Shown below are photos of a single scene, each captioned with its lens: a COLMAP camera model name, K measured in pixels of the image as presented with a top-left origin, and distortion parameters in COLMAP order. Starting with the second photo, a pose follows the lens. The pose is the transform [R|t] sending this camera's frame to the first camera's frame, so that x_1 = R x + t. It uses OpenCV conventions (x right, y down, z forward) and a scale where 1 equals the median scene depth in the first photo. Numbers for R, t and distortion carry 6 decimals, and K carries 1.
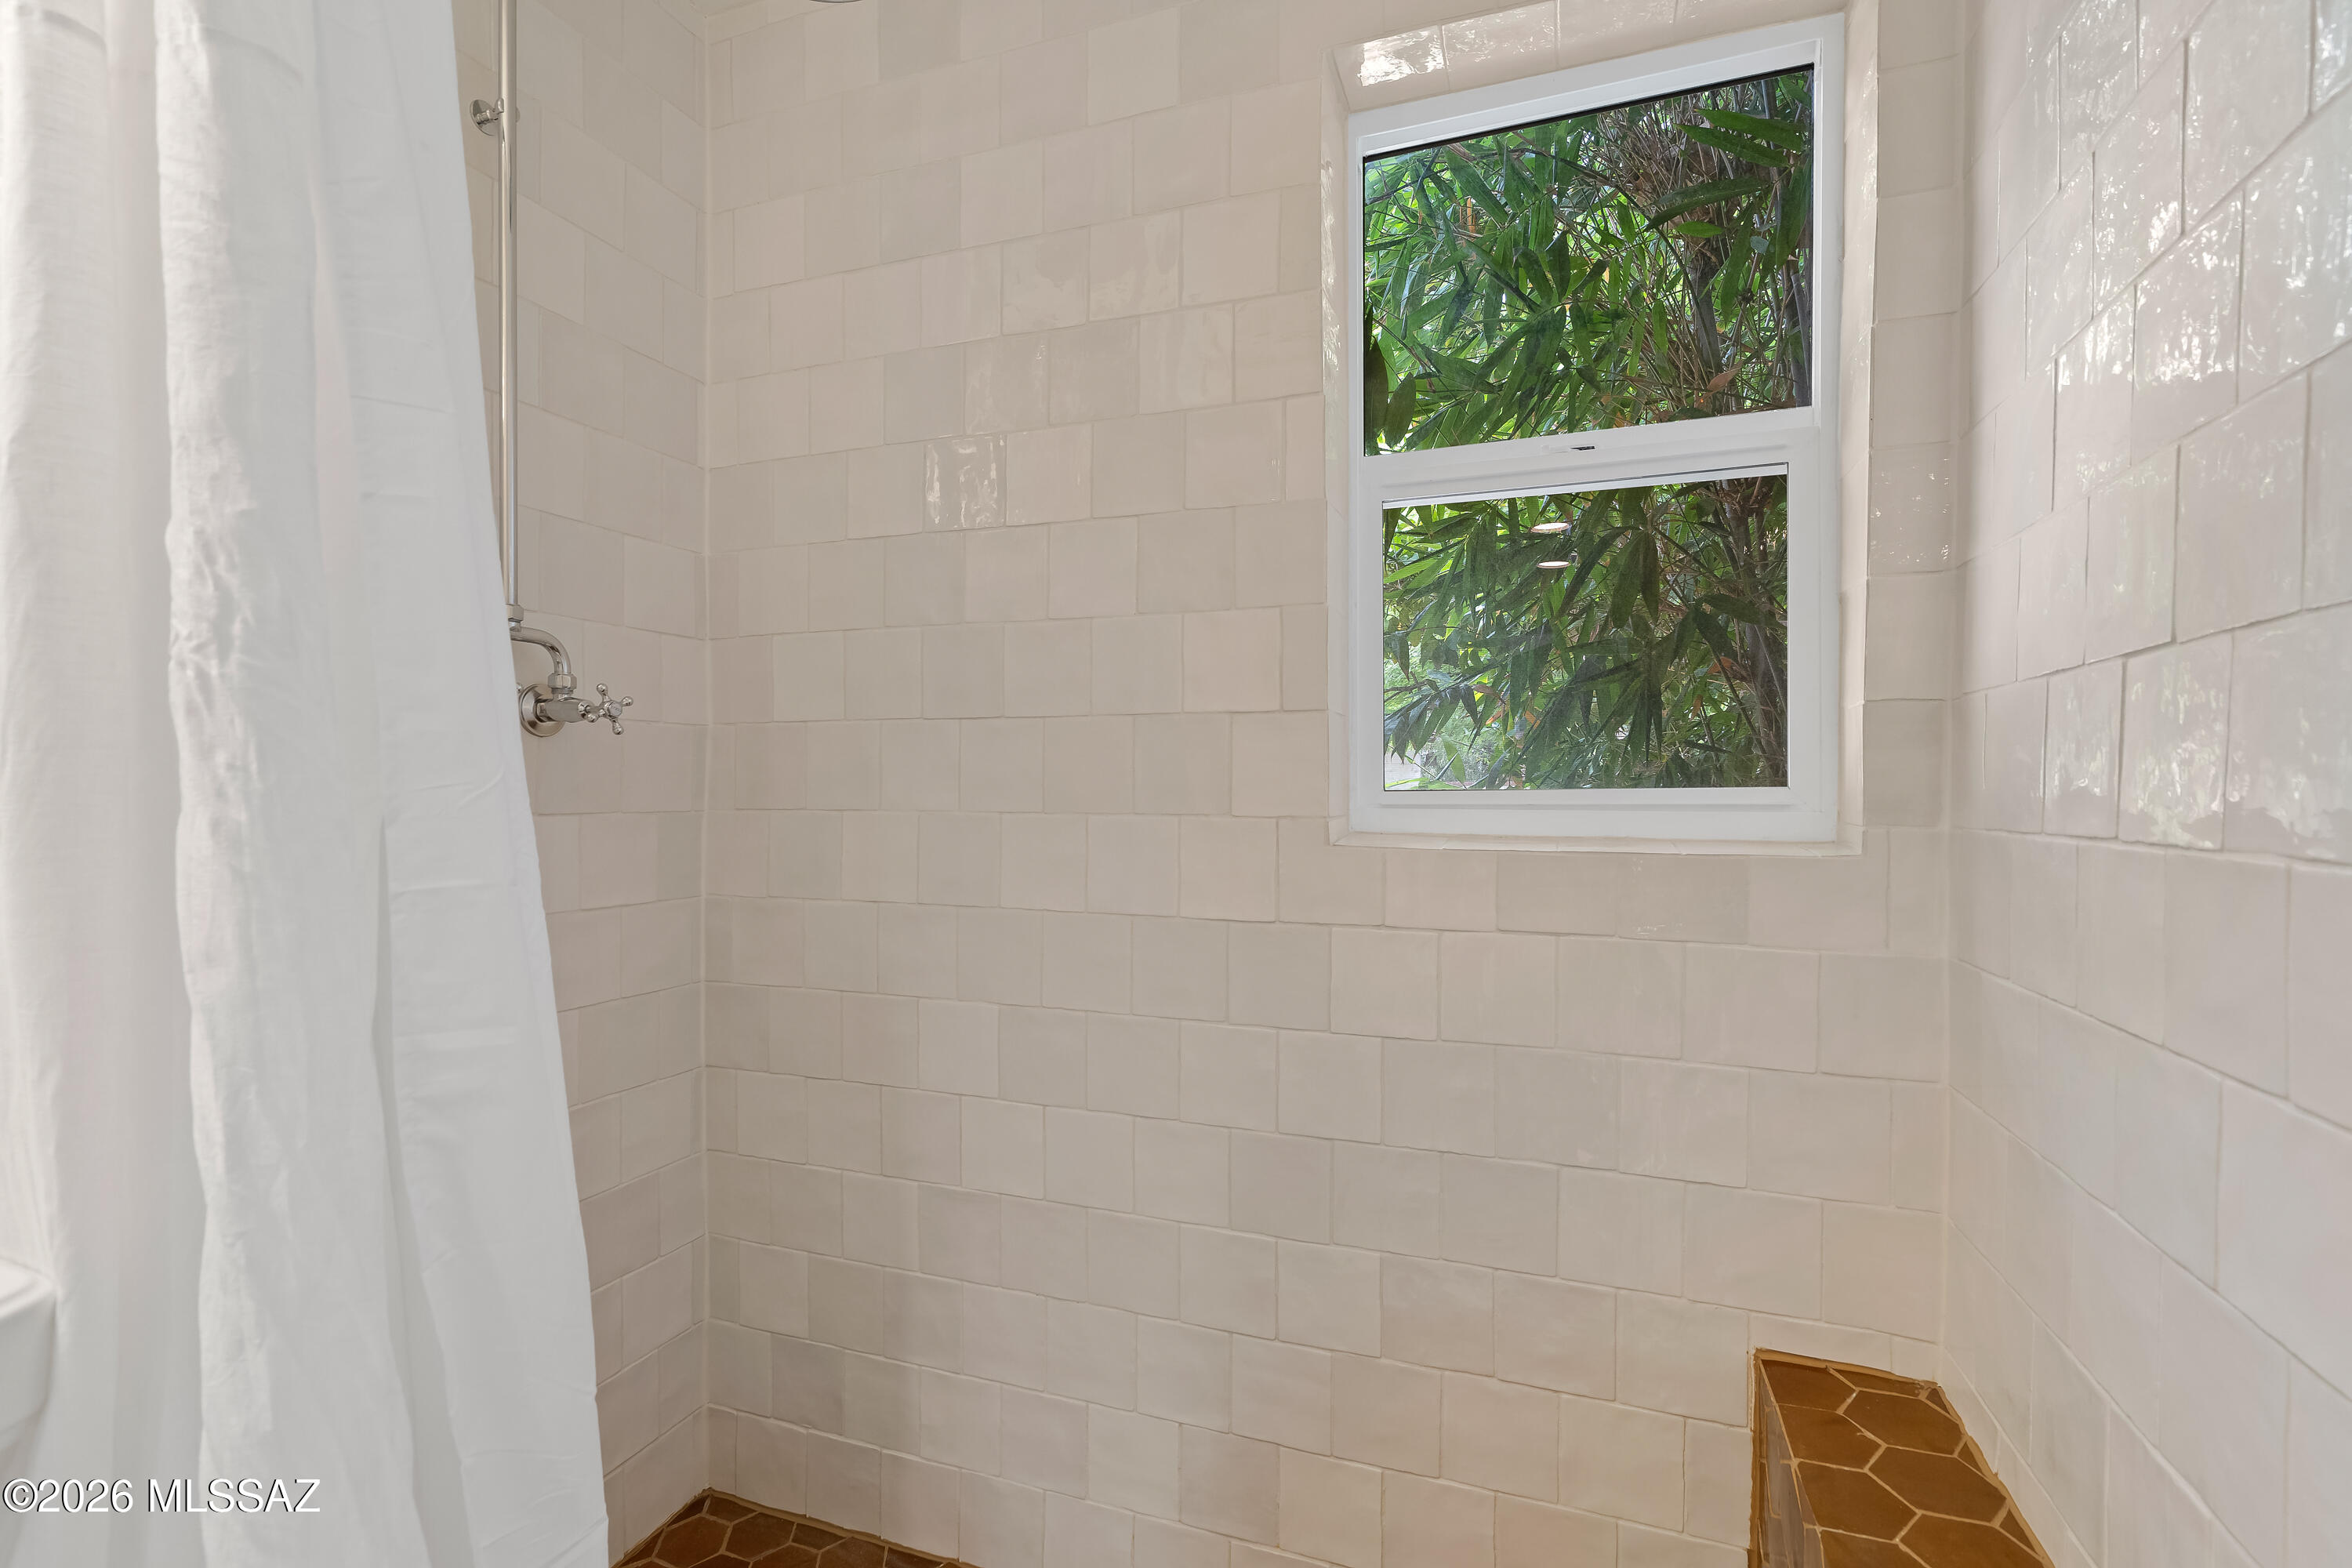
lens RADIAL K [[1078.5, 0, 1172.3], [0, 1078.5, 784.8], [0, 0, 1]] dist [-0.003349, -0.000419]
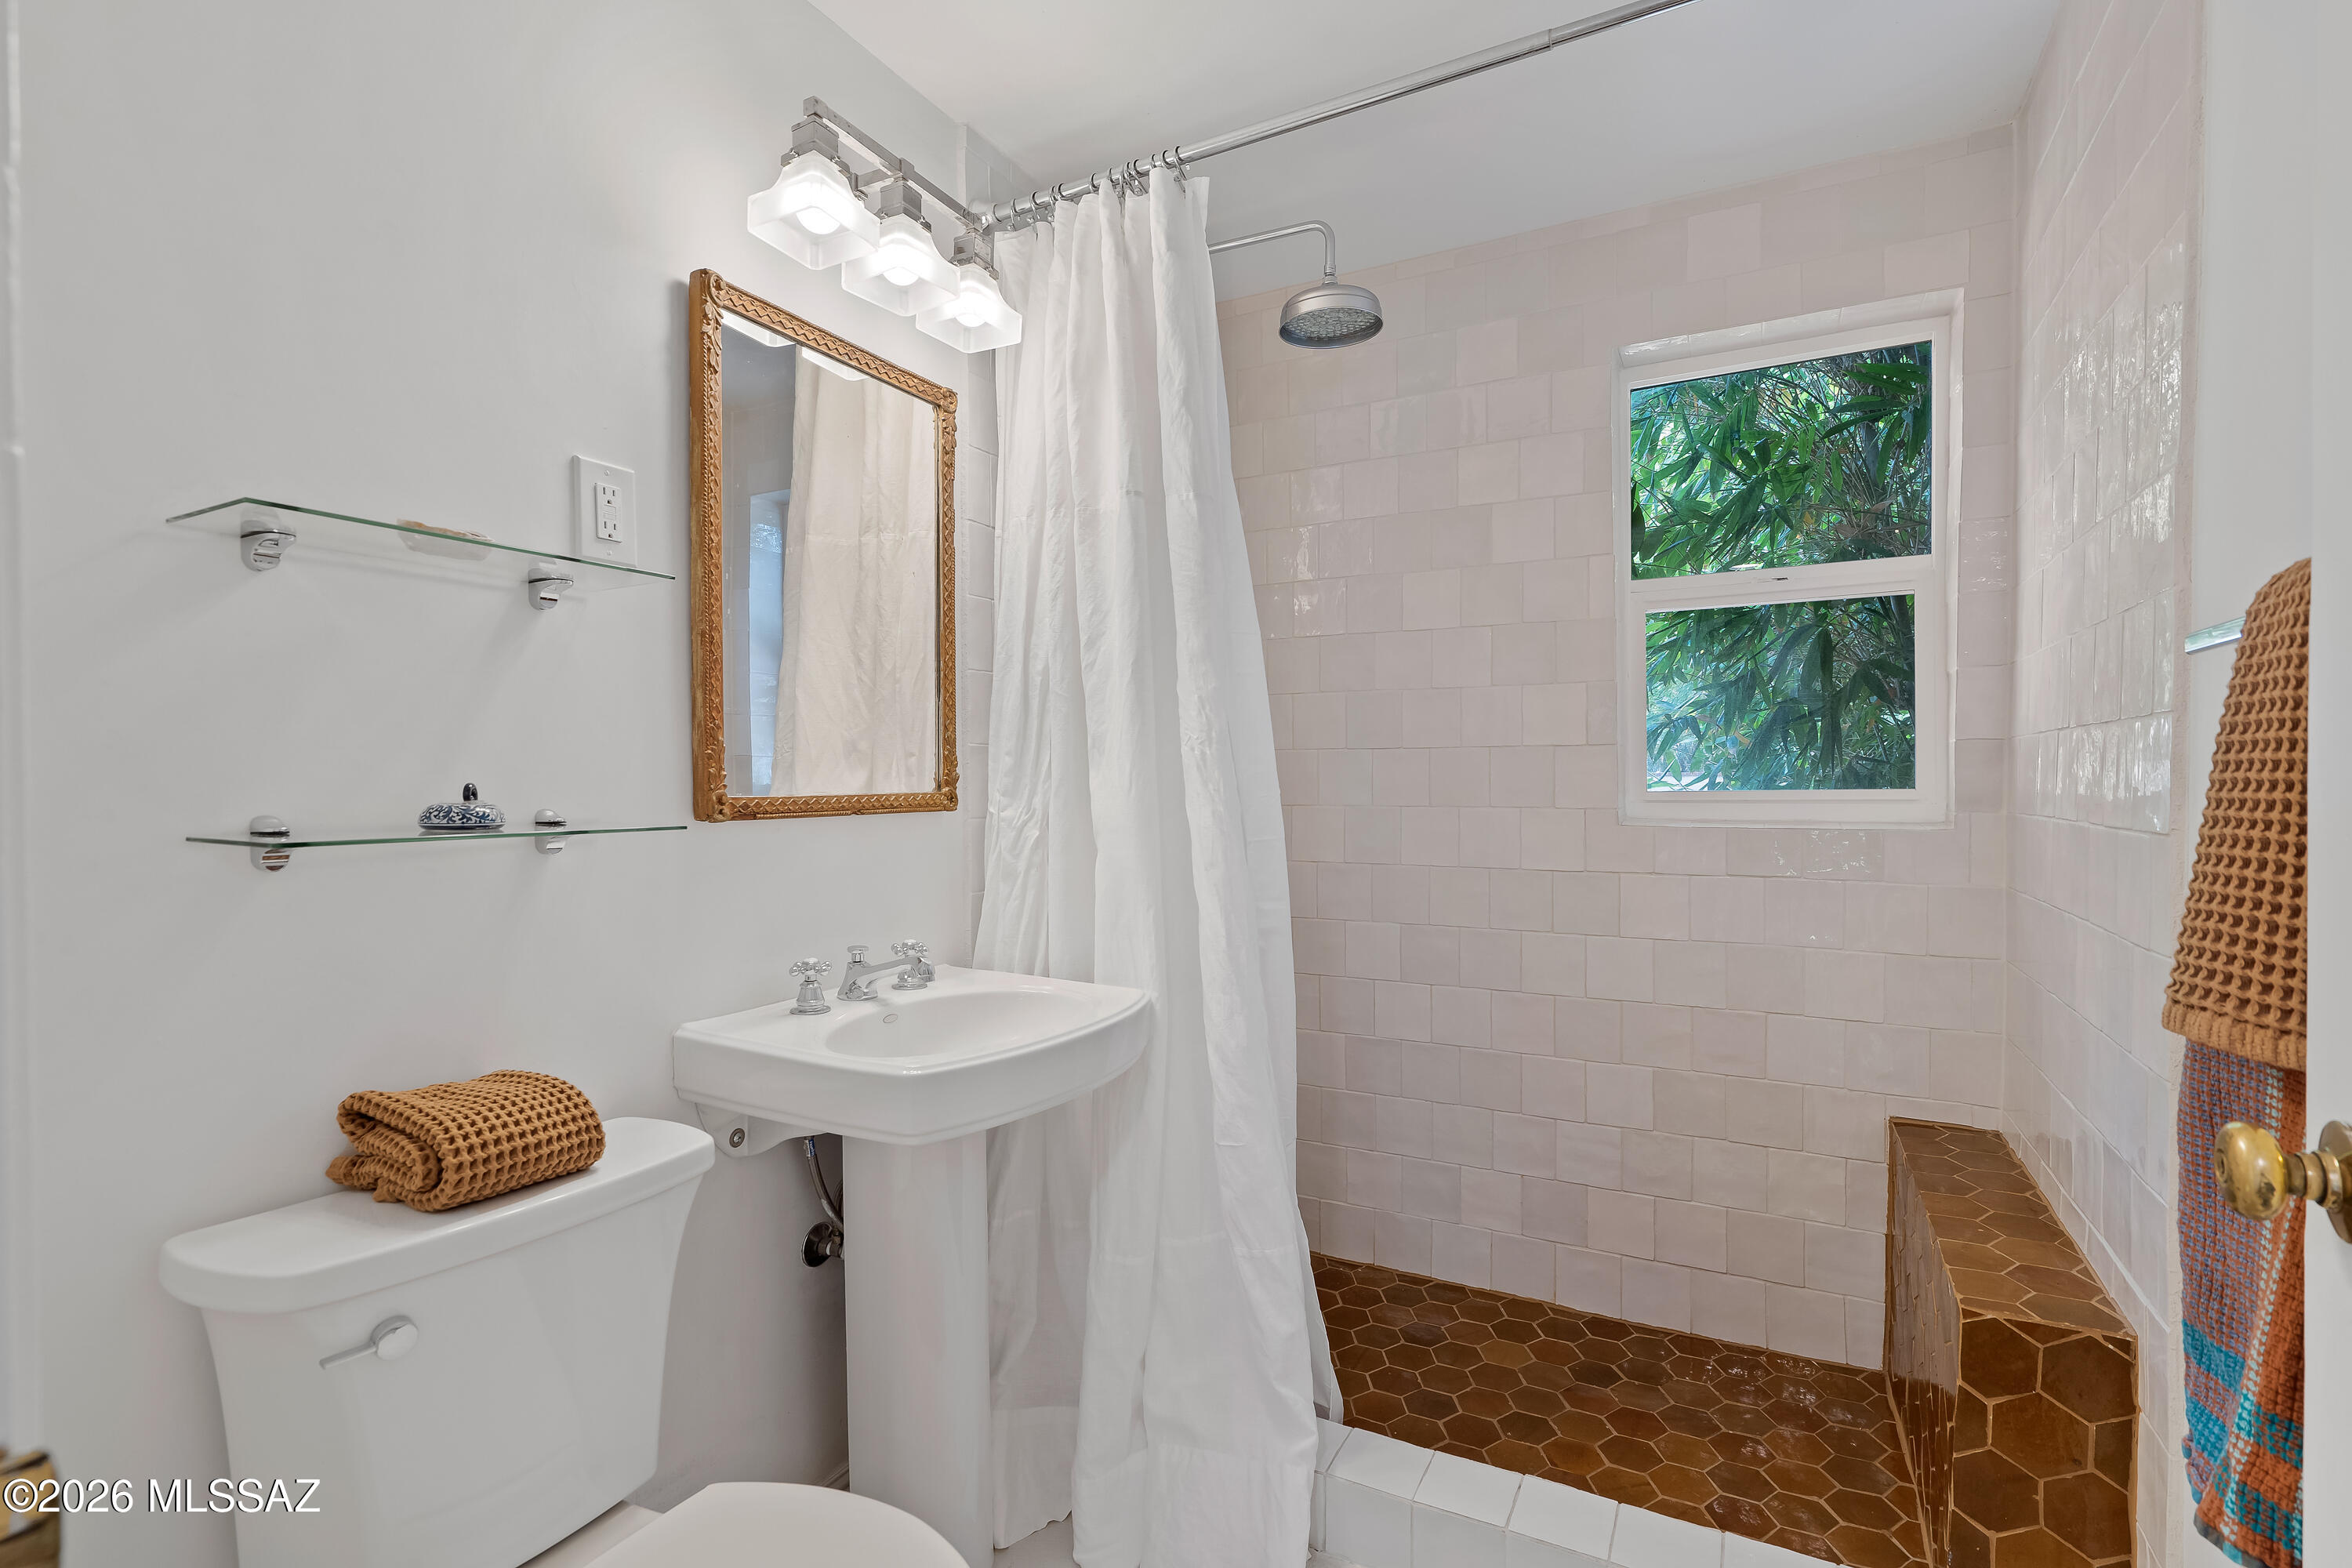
lens RADIAL K [[1078.5, 0, 1179.3], [0, 1078.5, 788.0], [0, 0, 1]] dist [-0.003349, -0.000419]
pose [[0.988376, -0.005195, -0.151938, -0.260676], [0.005420, 0.999985, 0.001068, -0.005932], [0.151930, -0.001879, 0.988389, -0.720867]]
